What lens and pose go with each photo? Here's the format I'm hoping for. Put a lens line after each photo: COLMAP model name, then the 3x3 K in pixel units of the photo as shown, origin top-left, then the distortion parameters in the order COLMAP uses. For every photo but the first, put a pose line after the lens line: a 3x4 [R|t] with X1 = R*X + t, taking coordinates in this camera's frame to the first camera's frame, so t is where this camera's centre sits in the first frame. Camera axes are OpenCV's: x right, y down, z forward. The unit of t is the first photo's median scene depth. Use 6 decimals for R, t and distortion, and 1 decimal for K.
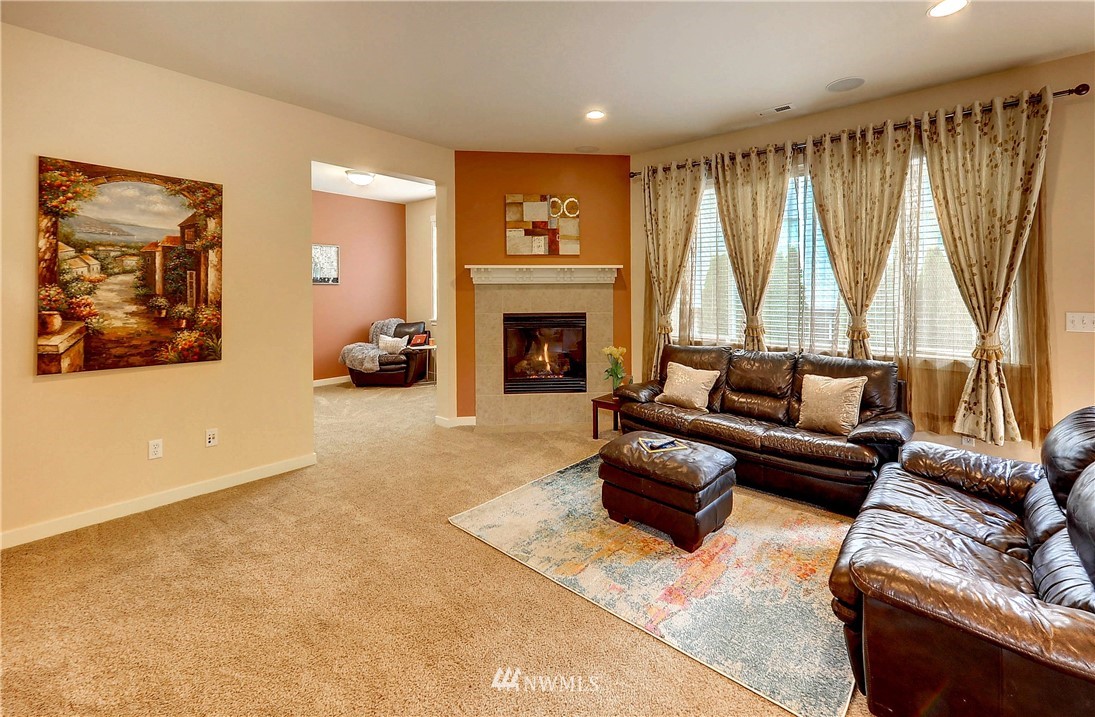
lens RADIAL K [[469.3, 0, 548.4], [0, 469.3, 286.4], [0, 0, 1]] dist [0.002235, -0.001232]
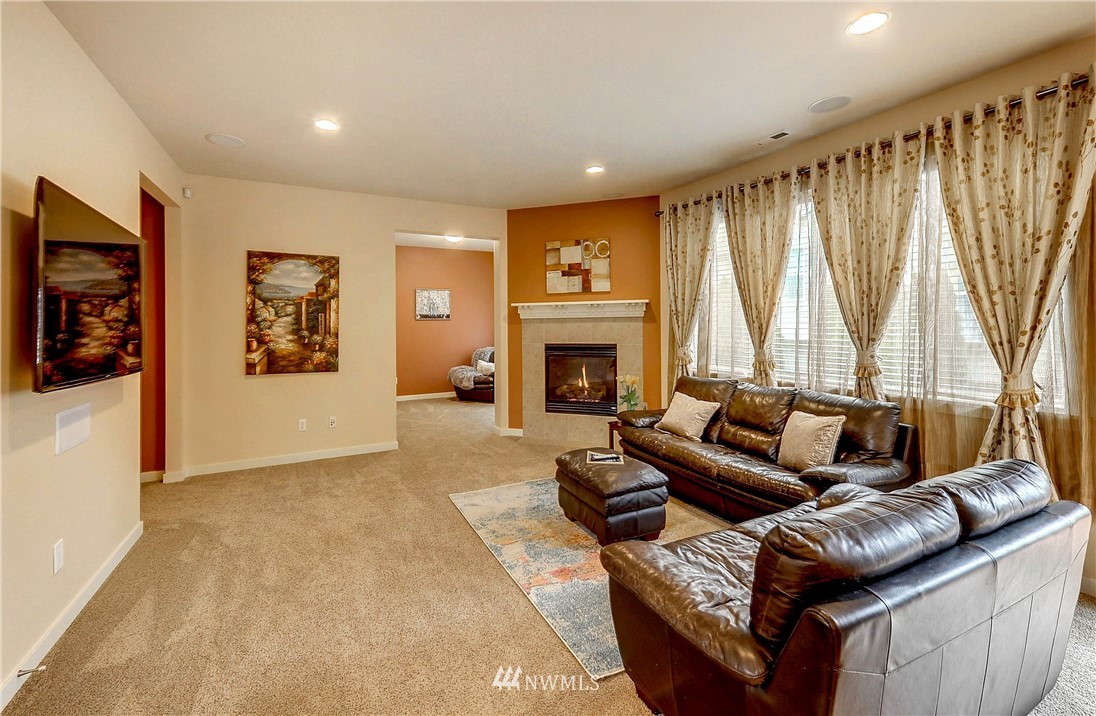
lens RADIAL K [[486.2, 0, 545.7], [0, 486.2, 309.4], [0, 0, 1]] dist [-0.000919, -0.000687]
pose [[0.902318, -0.018084, -0.430693, 0.514466], [0.012144, 0.999790, -0.016537, -0.009514], [0.430901, 0.009691, 0.902347, -0.115915]]
